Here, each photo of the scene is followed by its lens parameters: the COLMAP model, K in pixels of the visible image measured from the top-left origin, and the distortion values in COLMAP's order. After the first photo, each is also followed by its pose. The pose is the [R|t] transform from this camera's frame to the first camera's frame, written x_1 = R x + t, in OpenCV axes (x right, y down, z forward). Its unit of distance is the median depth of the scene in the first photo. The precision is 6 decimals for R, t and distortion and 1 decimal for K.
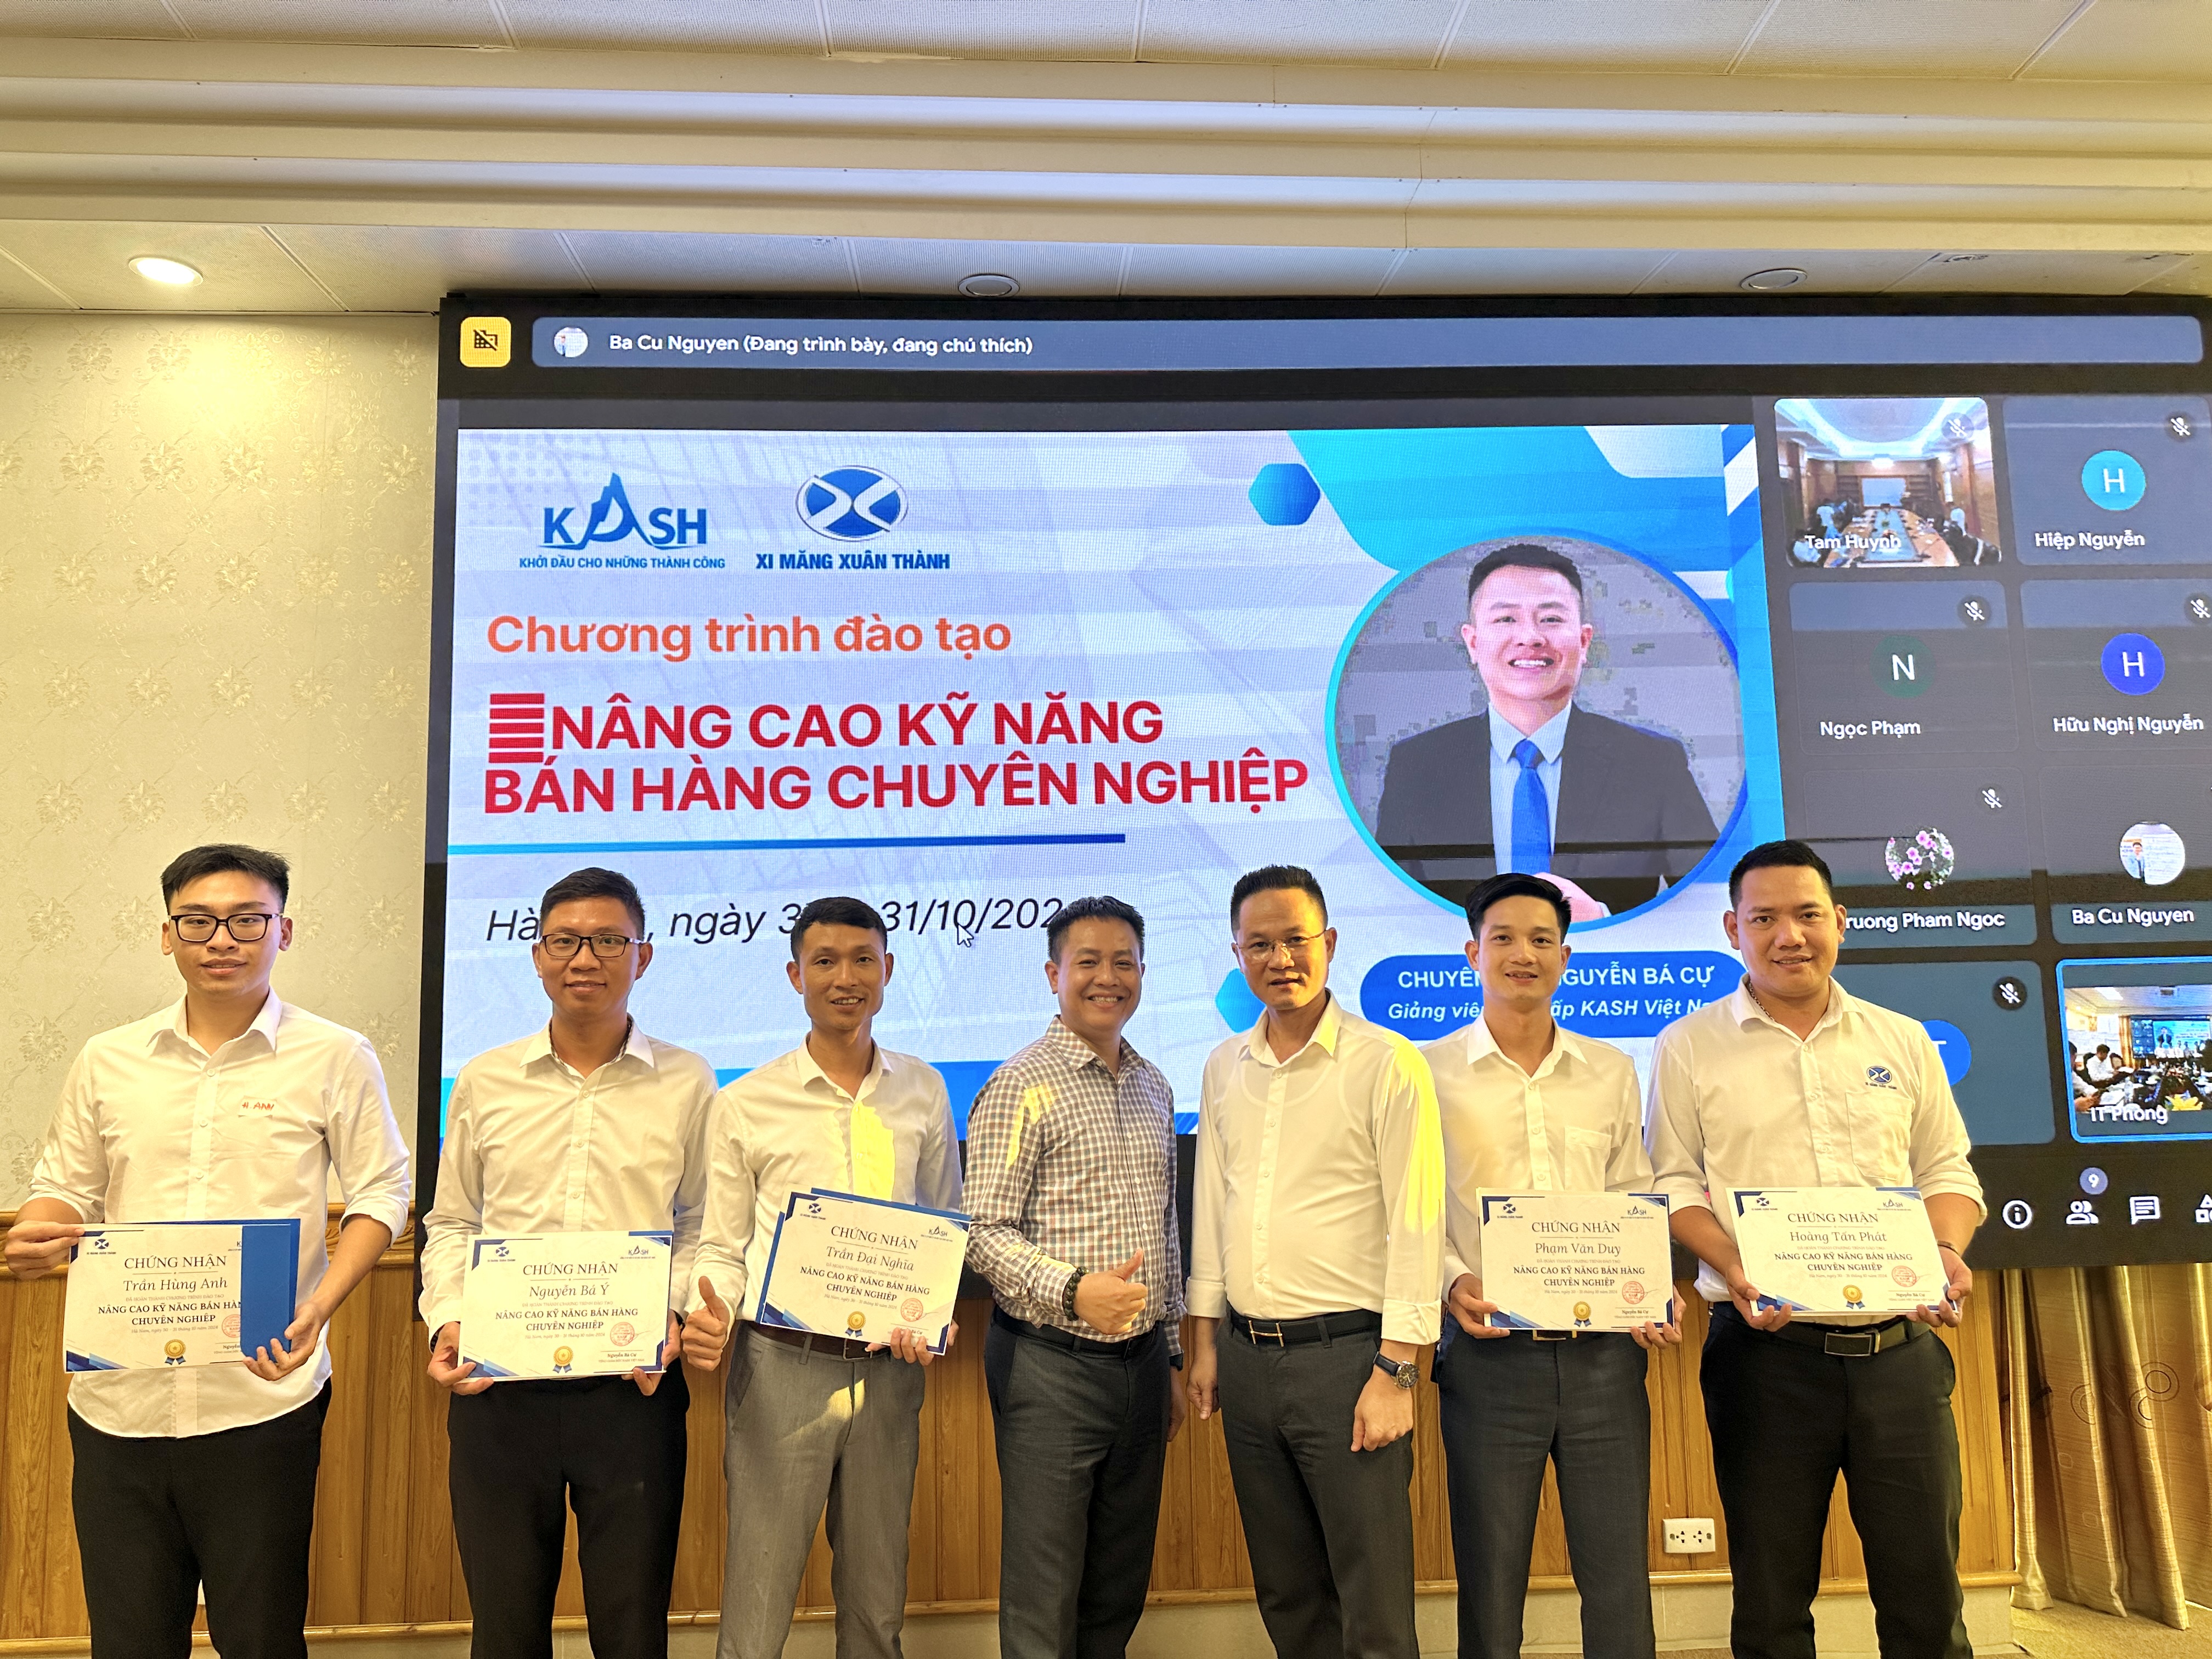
lens RADIAL K [[1562.9, 0, 1103.6], [0, 1562.9, 823.1], [0, 0, 1]] dist [-0.003818, -0.010066]
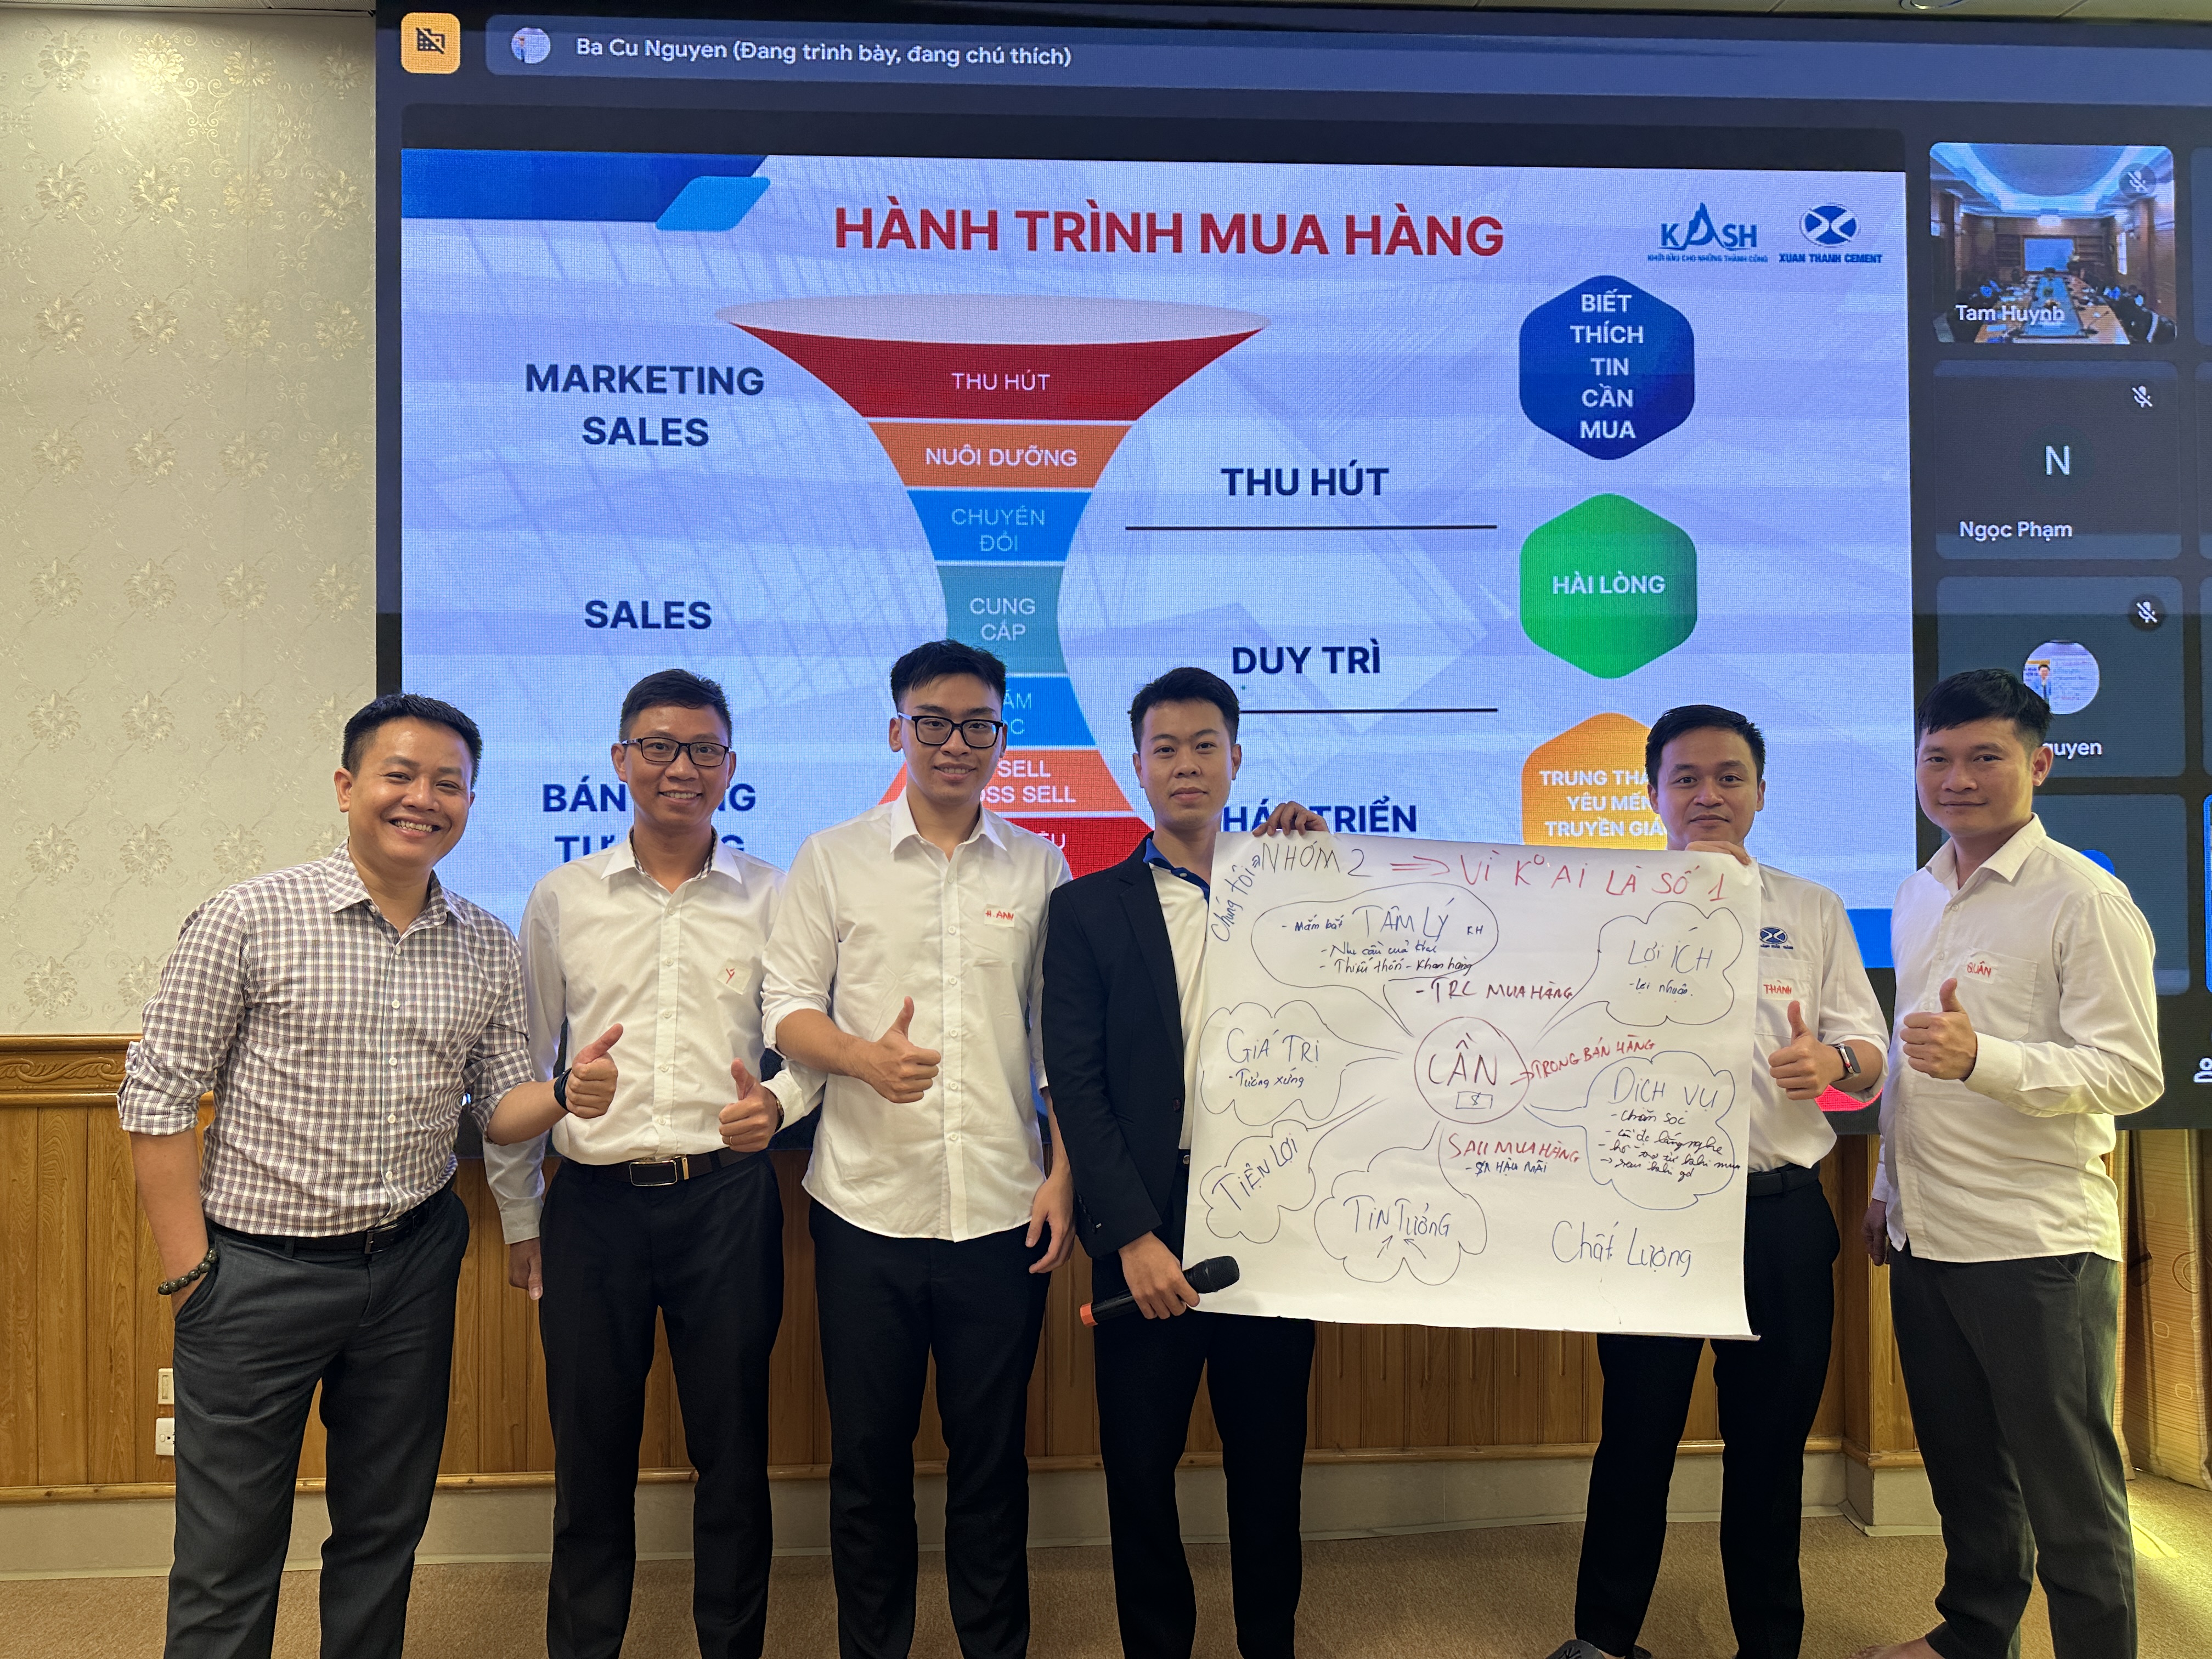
lens RADIAL K [[1562.9, 0, 1109.6], [0, 1562.9, 829.4], [0, 0, 1]] dist [-0.003818, -0.010066]
pose [[0.999886, 0.015012, 0.001330, -0.019383], [-0.015068, 0.994177, 0.106701, 0.021420], [0.000279, -0.106709, 0.994290, 0.105931]]
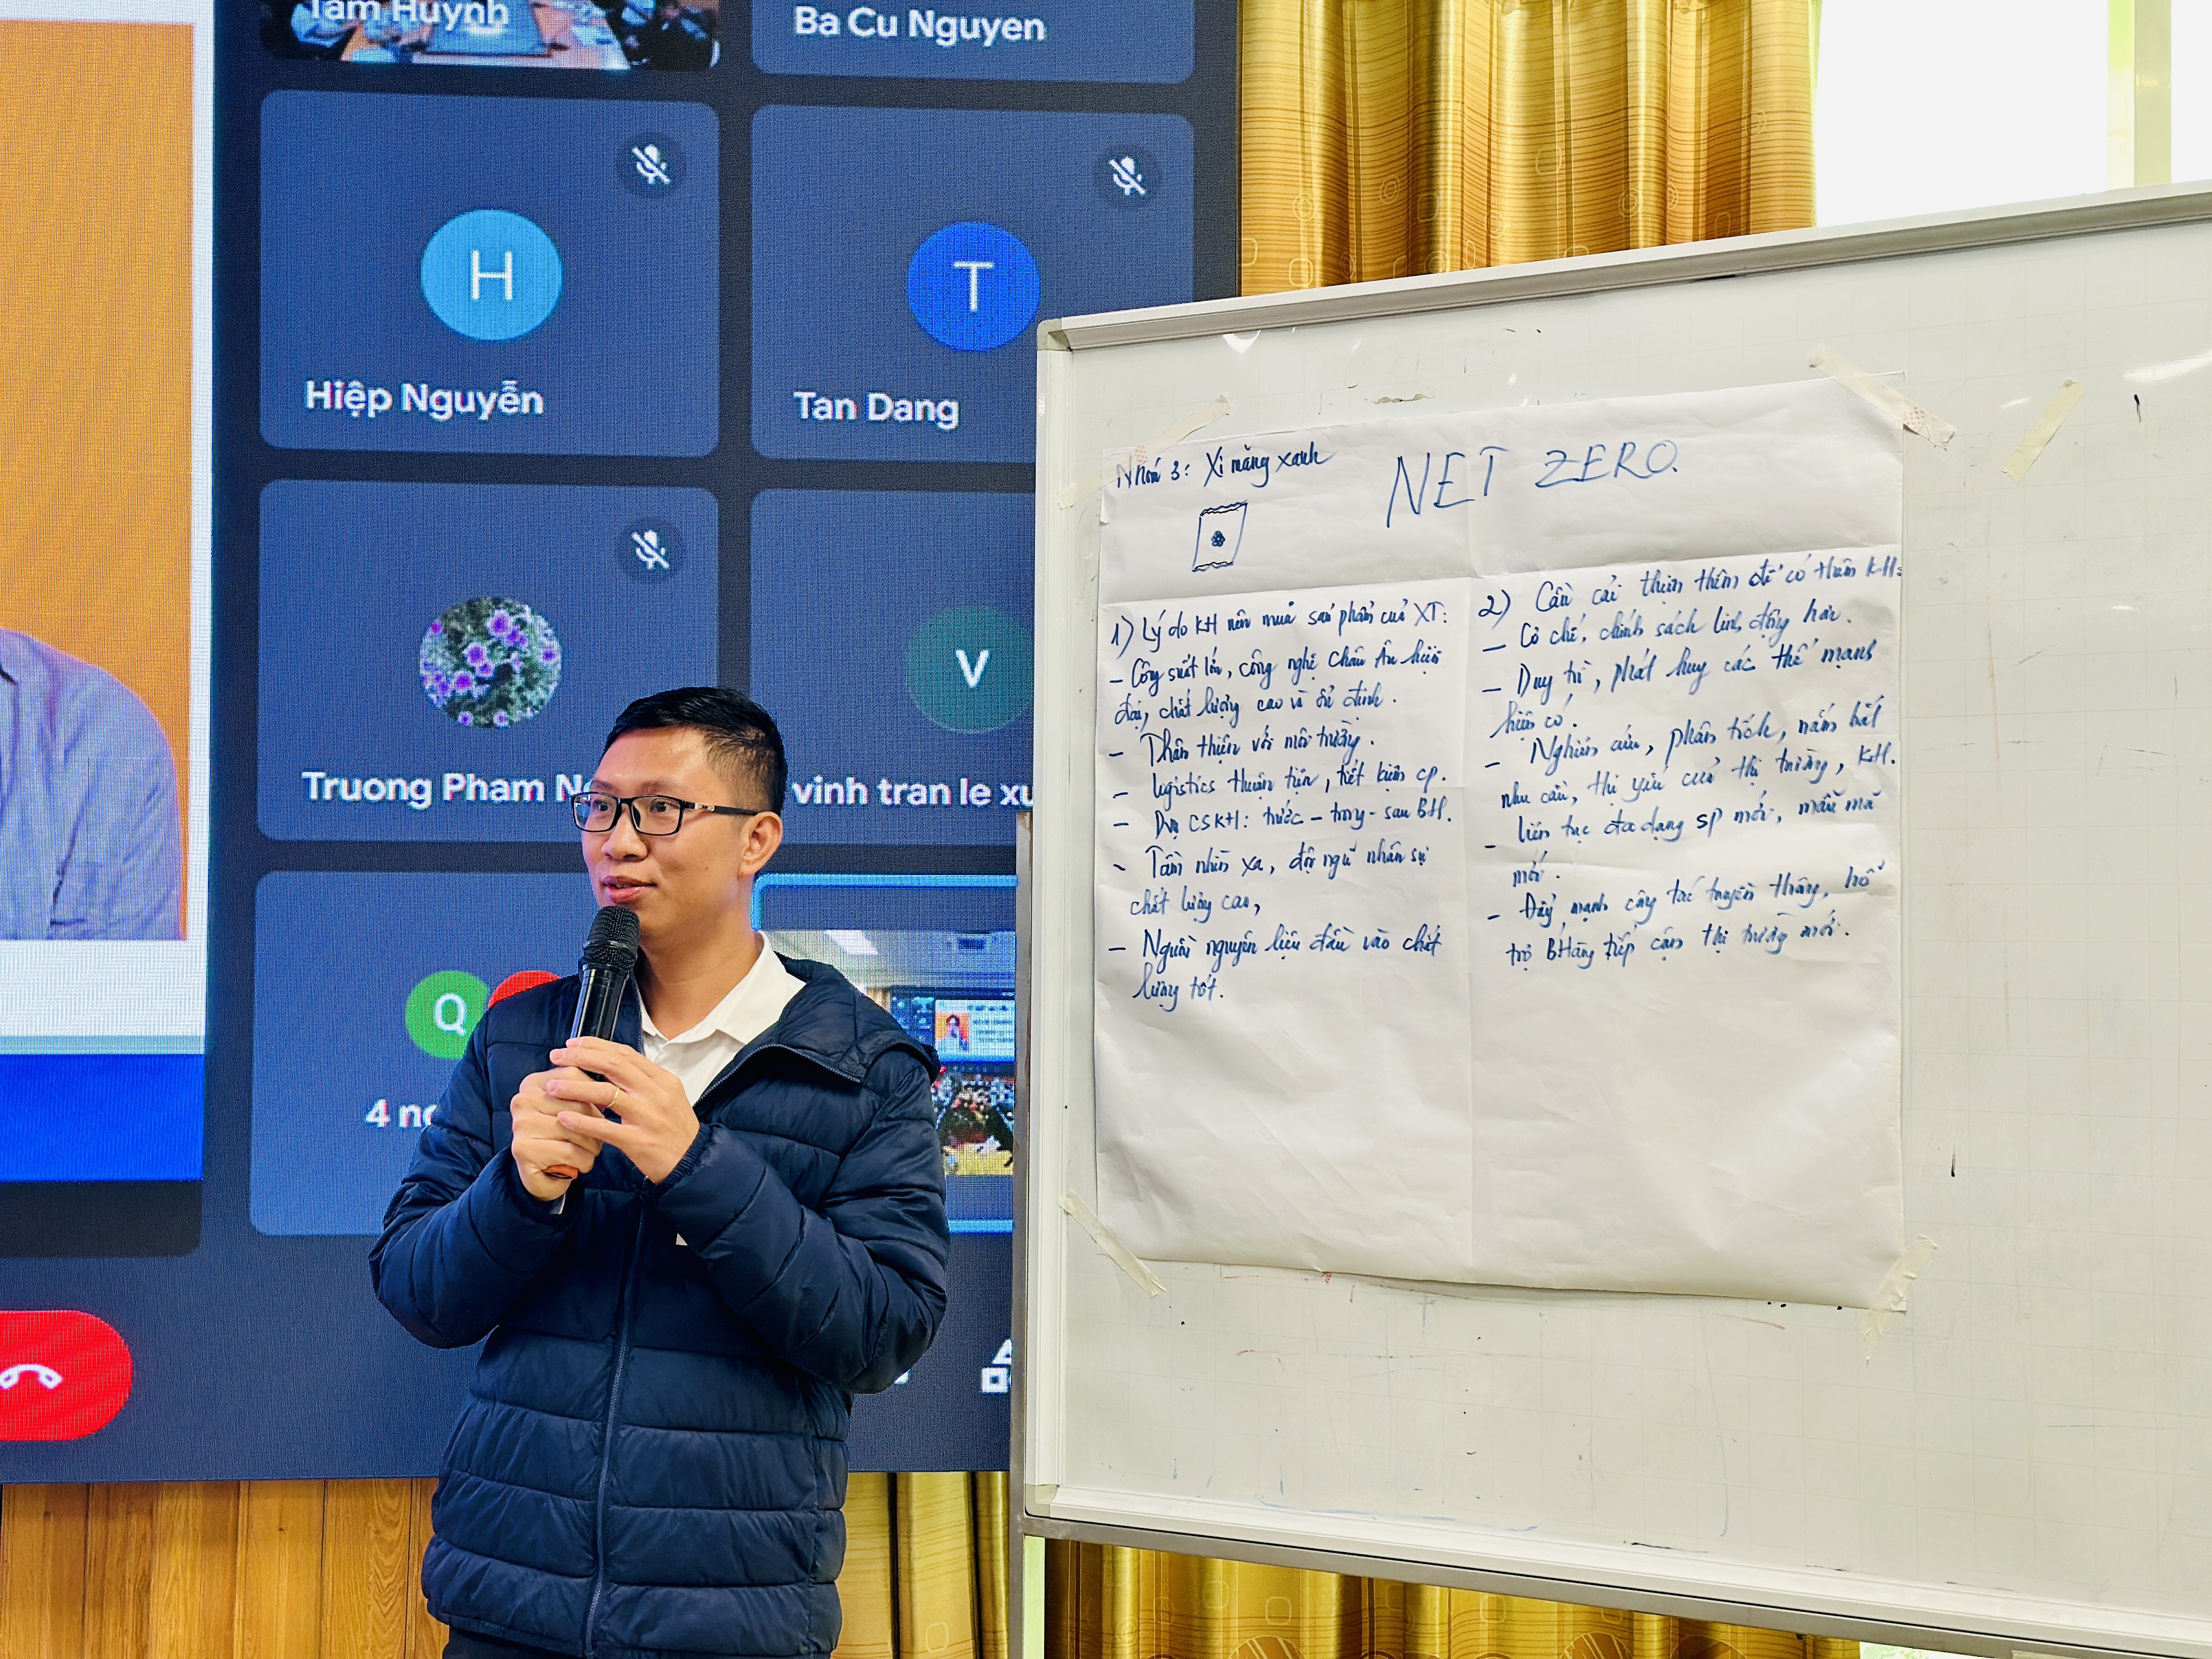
lens RADIAL K [[3064.0, 0, 1106.1], [0, 3064.0, 834.1], [0, 0, 1]] dist [0.104949, 0.000000]
pose [[0.998971, 0.026265, 0.036982, 0.675842], [-0.029259, 0.996127, 0.082919, -0.010610], [-0.034661, -0.083916, 0.995870, 0.006750]]
